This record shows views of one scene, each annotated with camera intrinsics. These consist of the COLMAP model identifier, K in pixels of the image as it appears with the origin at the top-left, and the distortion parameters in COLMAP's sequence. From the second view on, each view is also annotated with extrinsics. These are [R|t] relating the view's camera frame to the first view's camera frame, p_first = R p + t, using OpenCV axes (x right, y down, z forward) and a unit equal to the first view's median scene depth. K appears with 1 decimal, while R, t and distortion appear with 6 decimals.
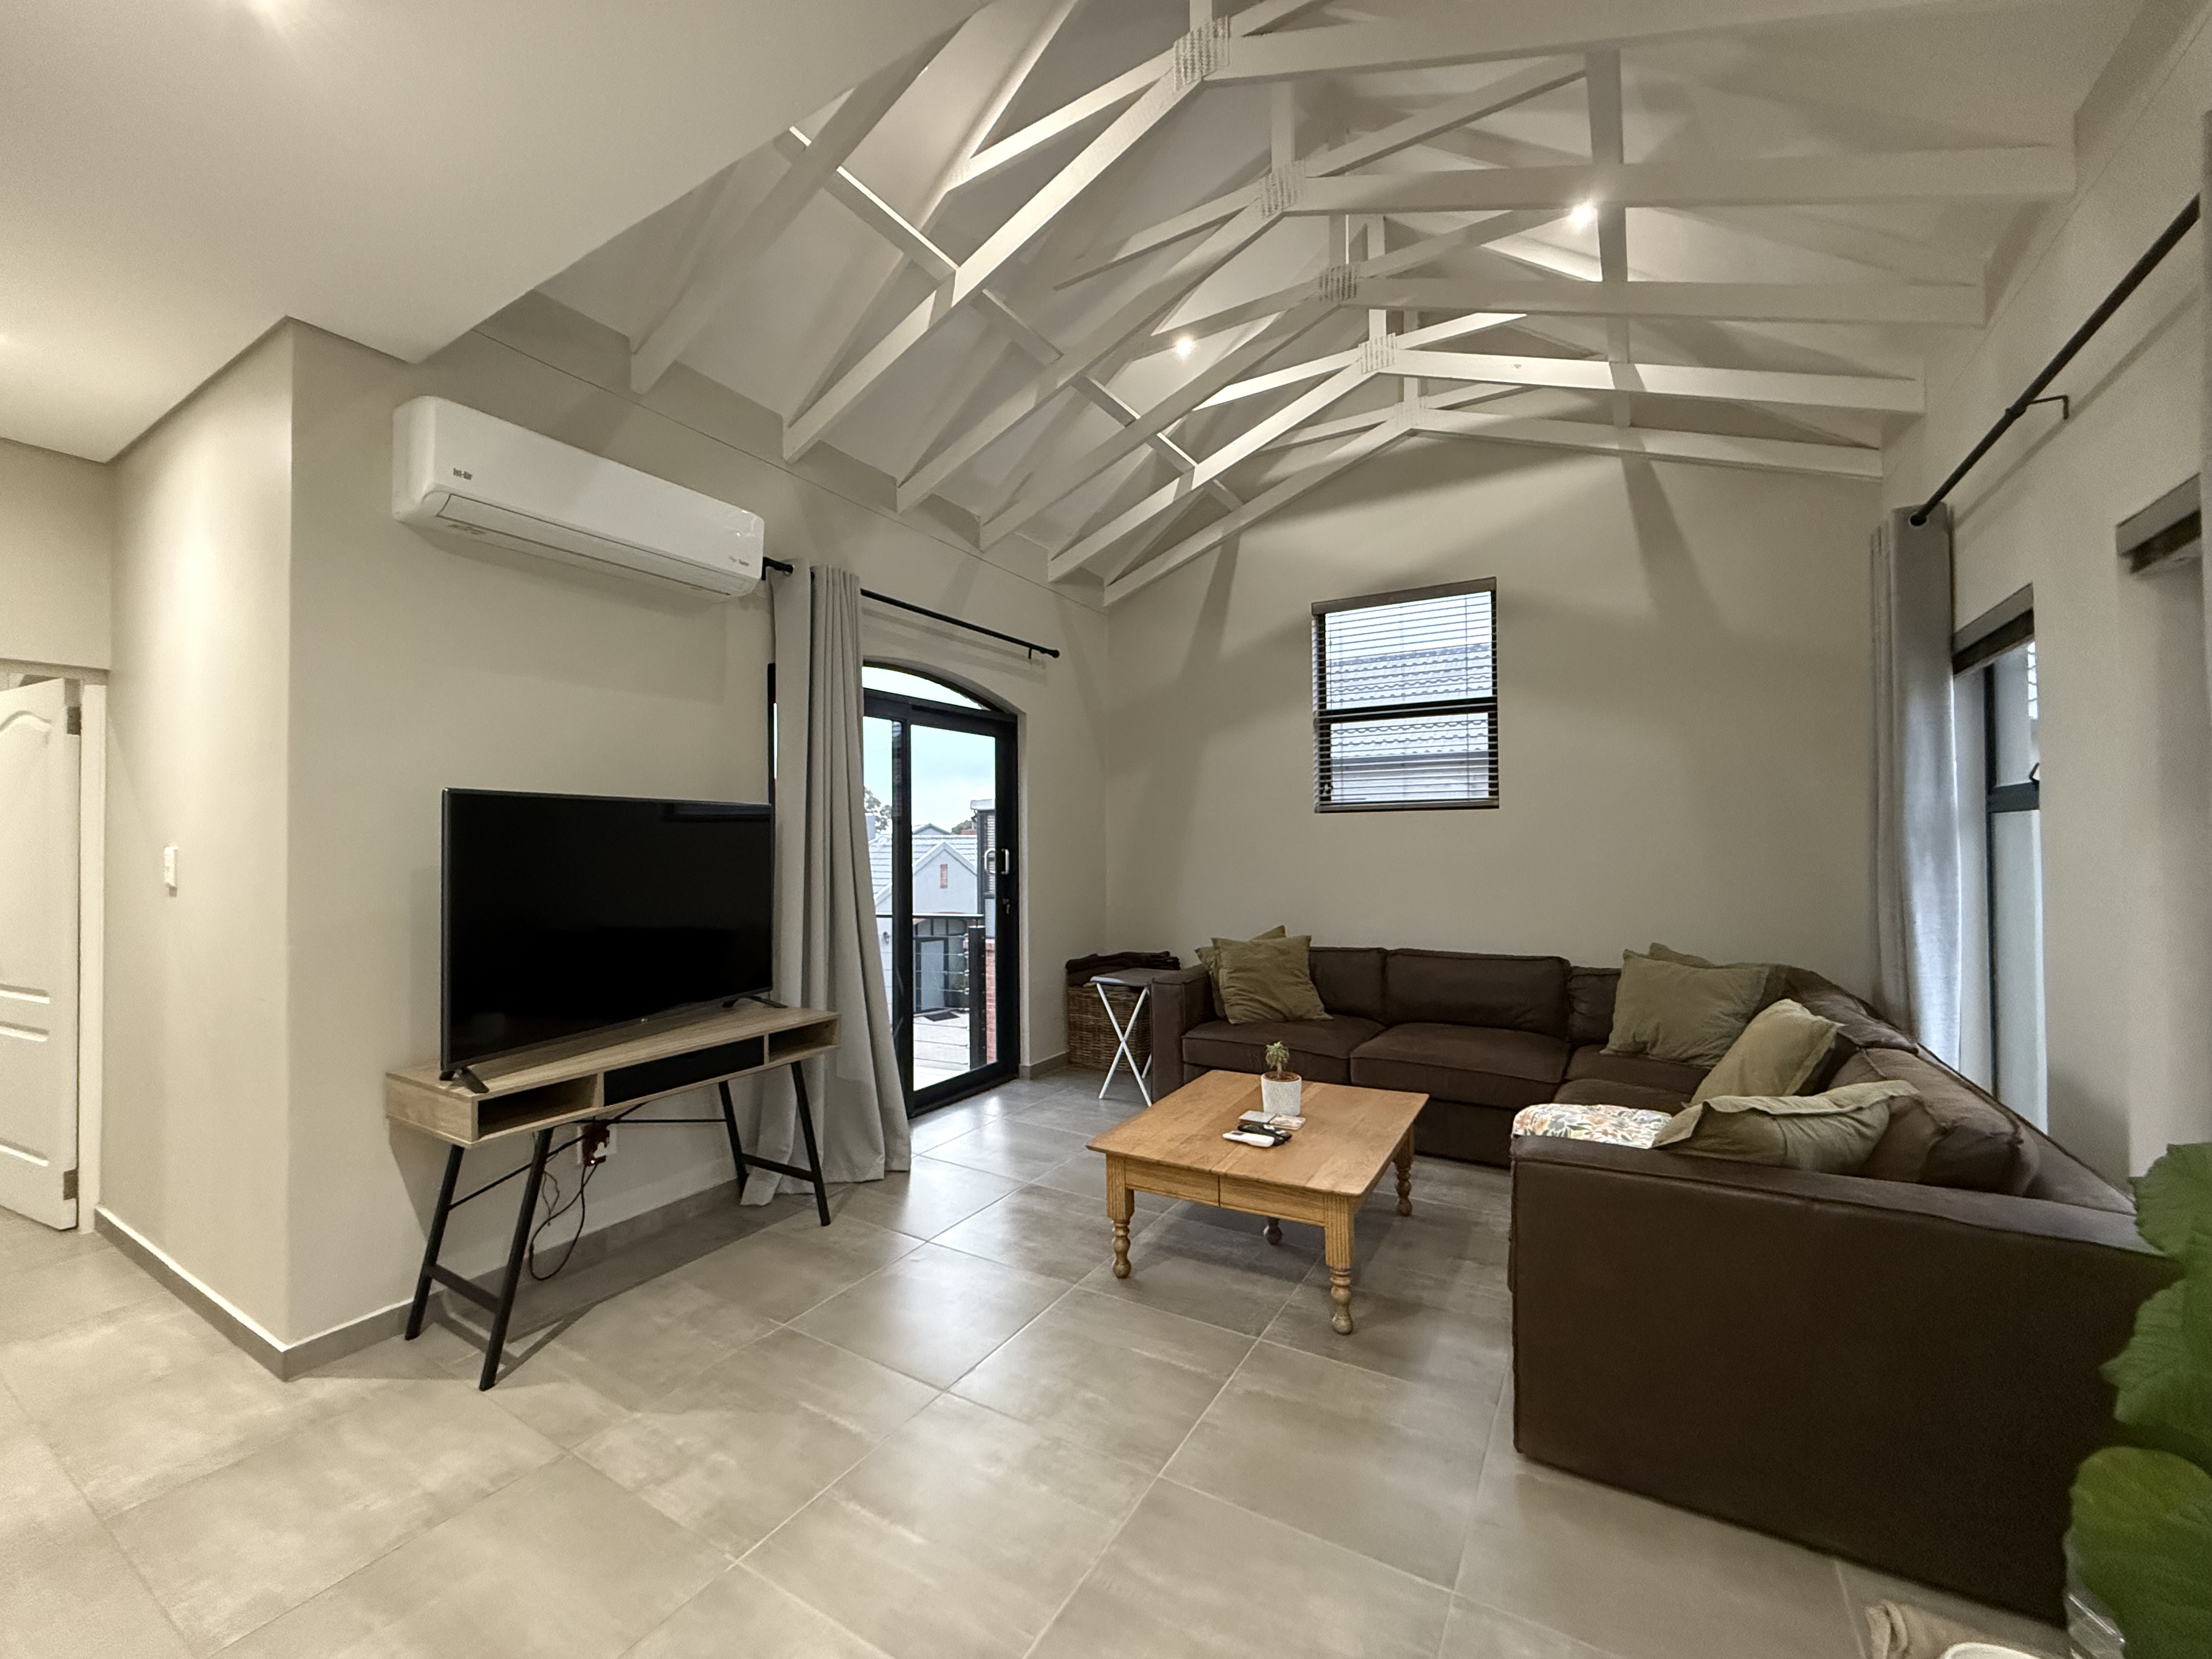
lens RADIAL K [[879.6, 0, 1105.0], [0, 879.6, 832.0], [0, 0, 1]] dist [0.001654, -0.000938]
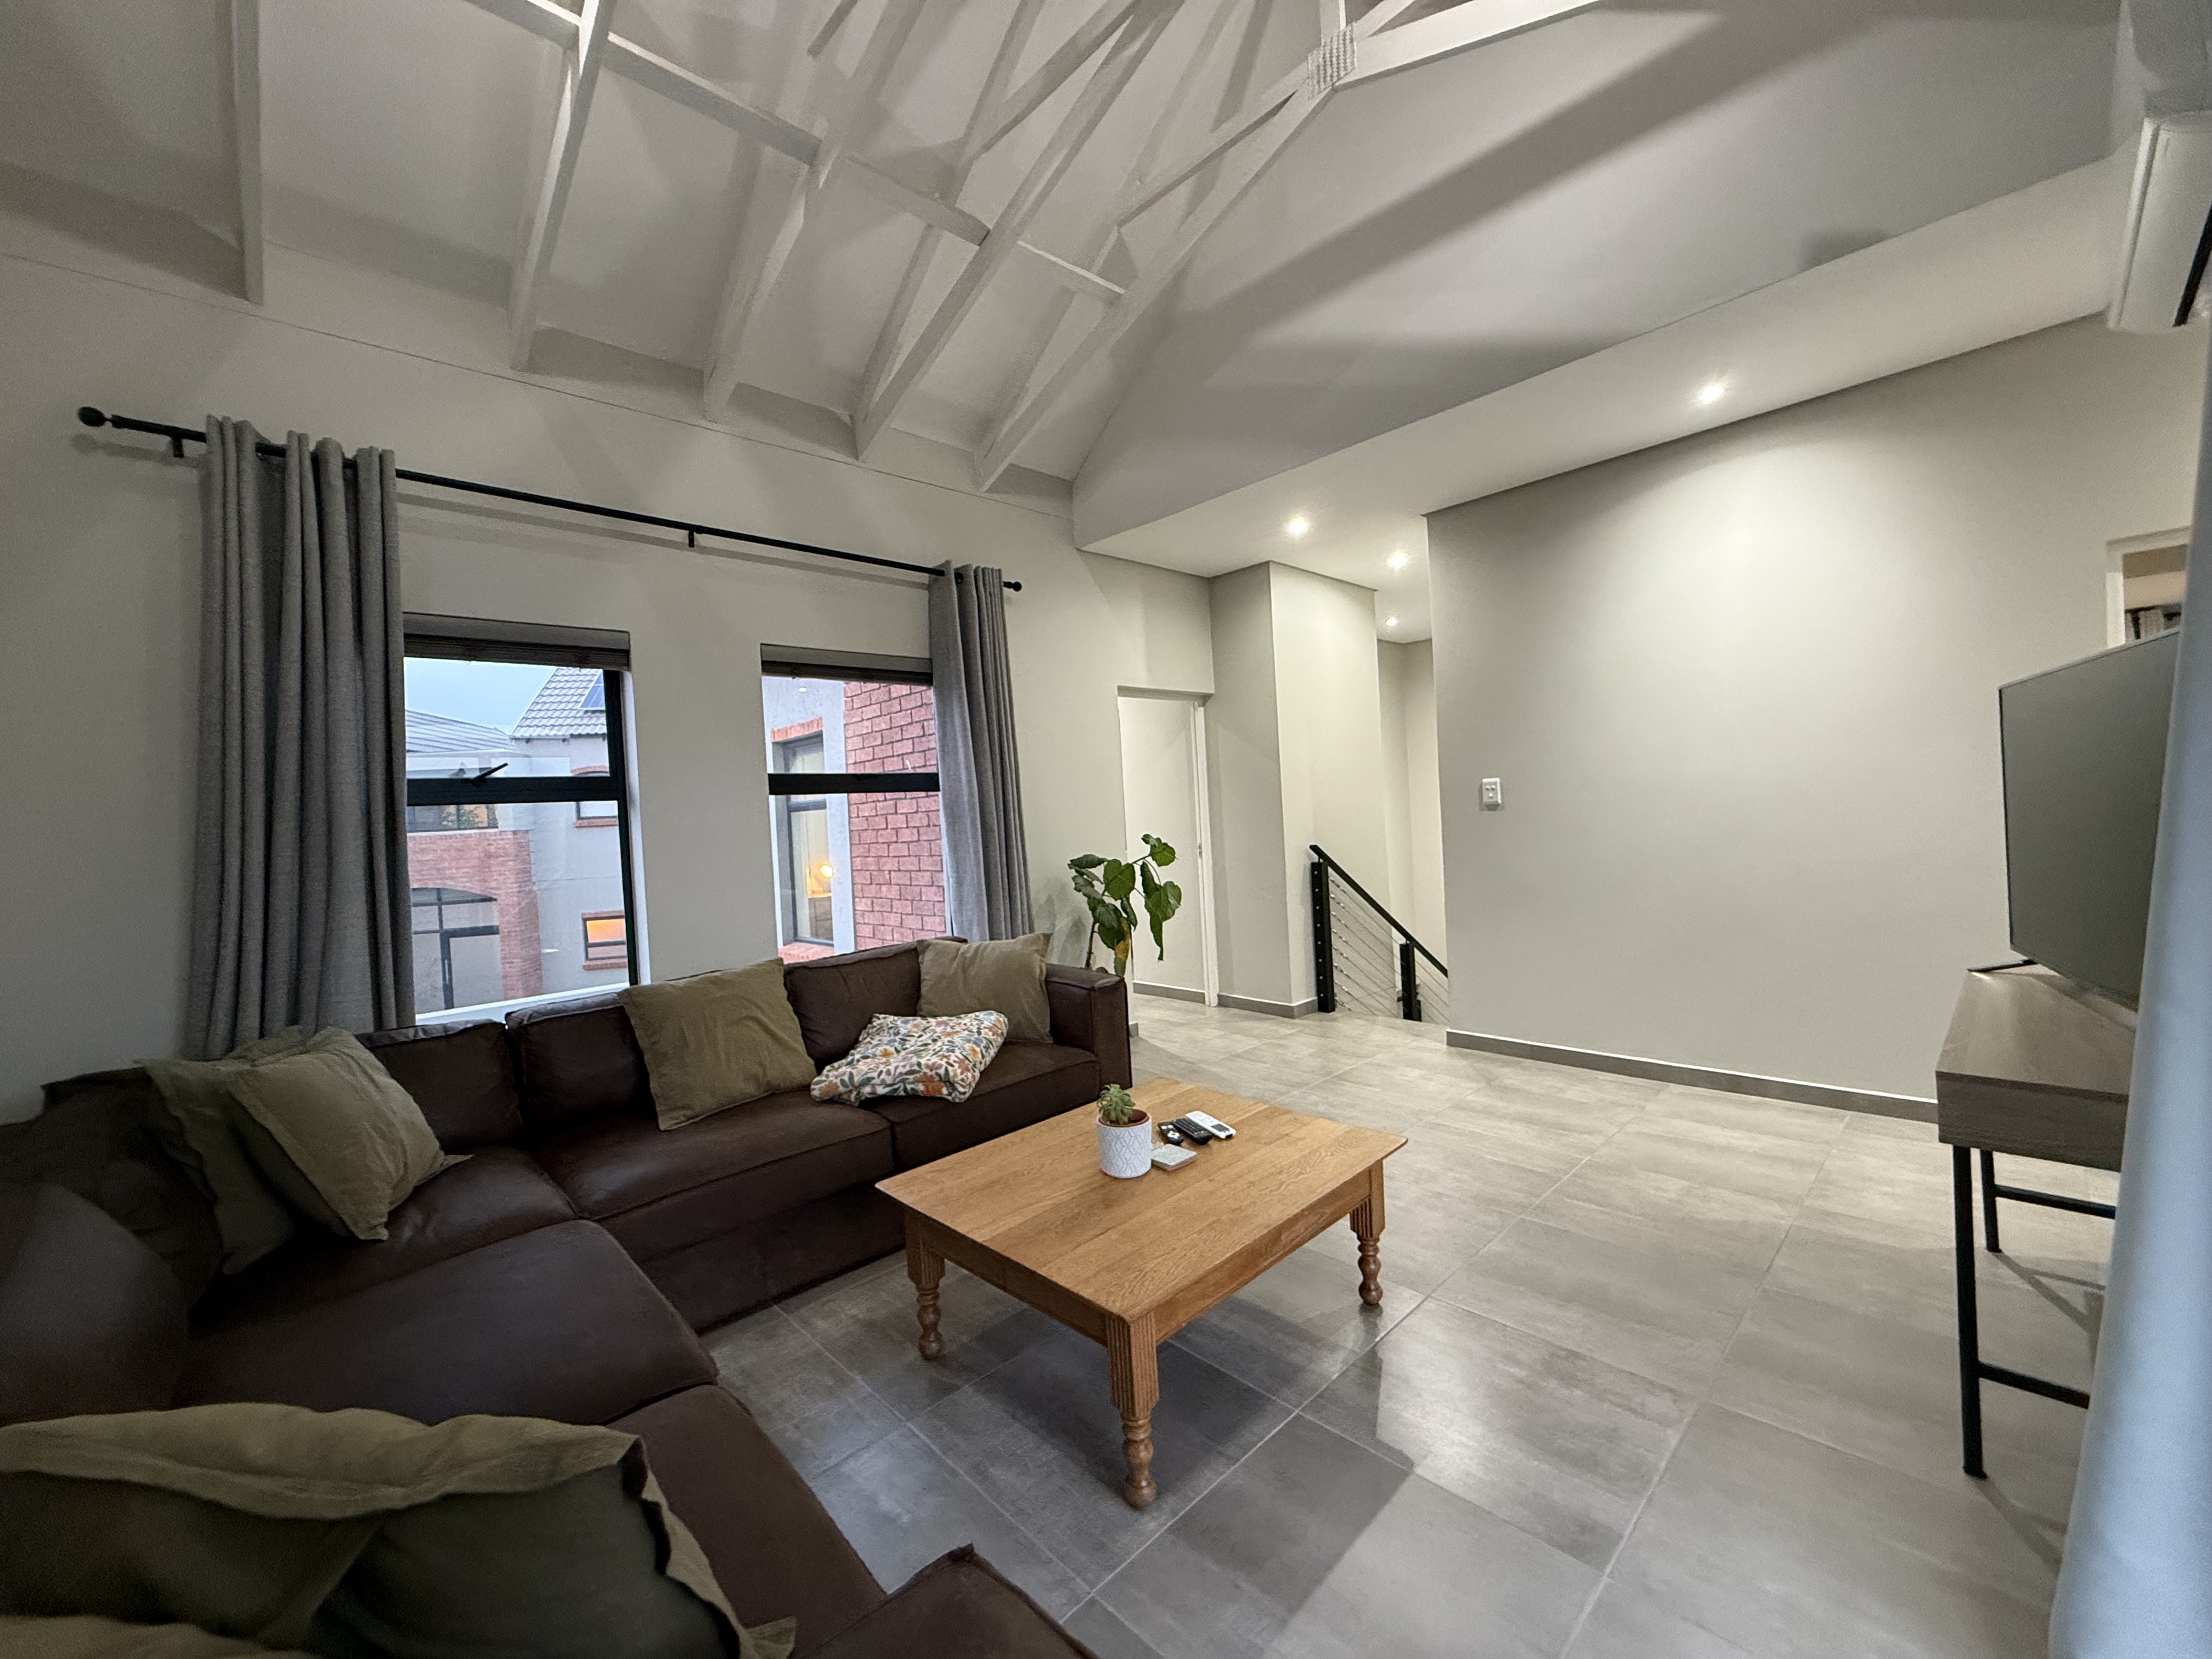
lens RADIAL K [[879.6, 0, 1100.4], [0, 879.6, 821.0], [0, 0, 1]] dist [0.001654, -0.000938]
pose [[-0.958764, 0.058771, 0.278062, 0.007839], [0.057971, 0.998256, -0.011105, 0.069524], [-0.278230, 0.005473, -0.960499, 2.615712]]
